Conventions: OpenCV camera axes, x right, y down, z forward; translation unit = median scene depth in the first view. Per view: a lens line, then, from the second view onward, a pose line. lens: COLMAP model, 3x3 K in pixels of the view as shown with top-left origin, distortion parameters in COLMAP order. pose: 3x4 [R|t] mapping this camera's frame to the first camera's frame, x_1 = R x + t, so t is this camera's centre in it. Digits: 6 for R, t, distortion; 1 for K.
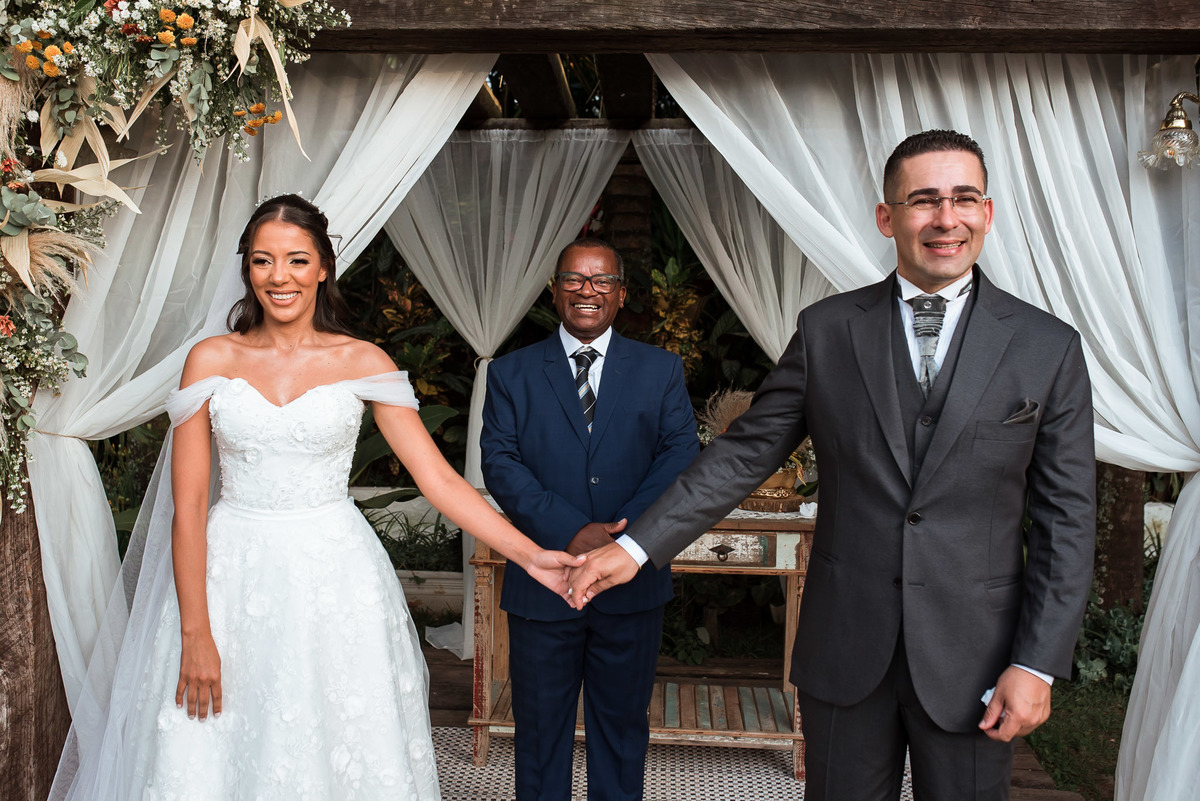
lens RADIAL K [[1222.0, 0, 581.6], [0, 1222.0, 408.1], [0, 0, 1]] dist [-0.060359, 0.092416]
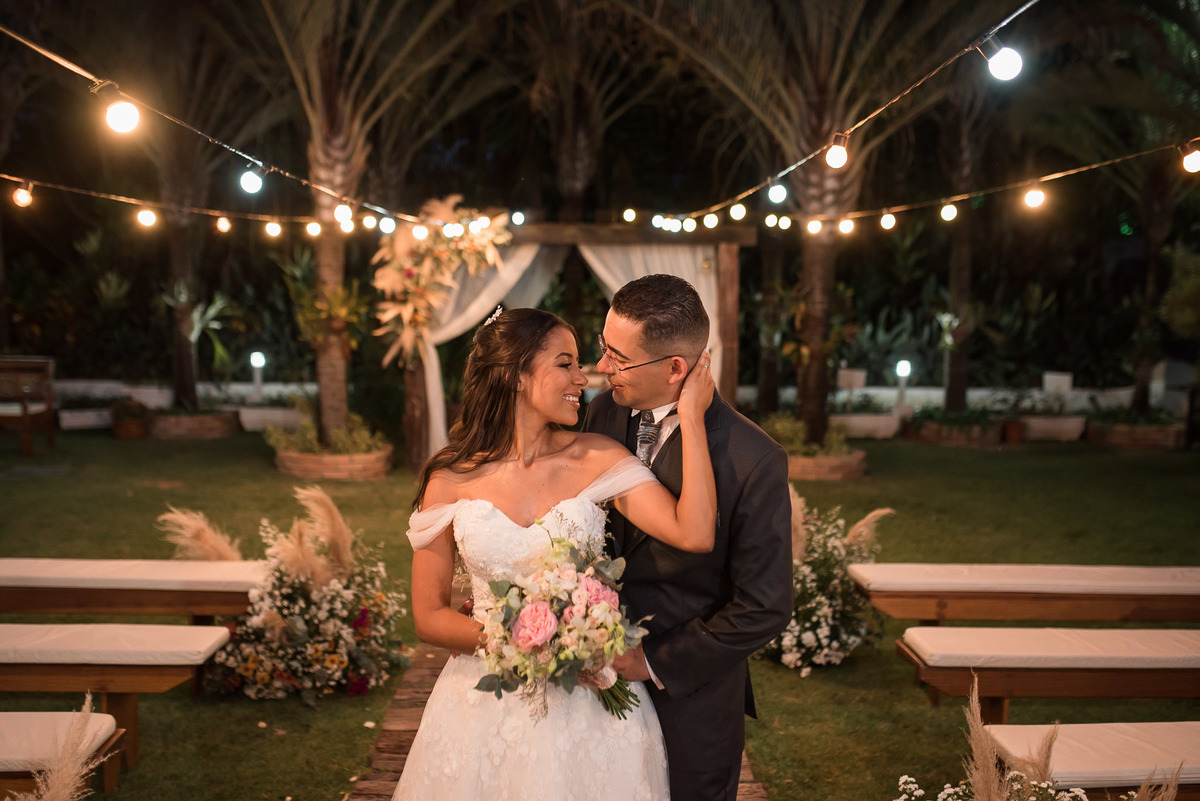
lens RADIAL K [[1222.0, 0, 581.6], [0, 1222.0, 408.1], [0, 0, 1]] dist [-0.060359, 0.092416]
pose [[0.998813, -0.010161, 0.047630, -0.126515], [0.008872, 0.999591, 0.027198, 0.129707], [-0.047886, -0.026743, 0.998495, -2.938547]]
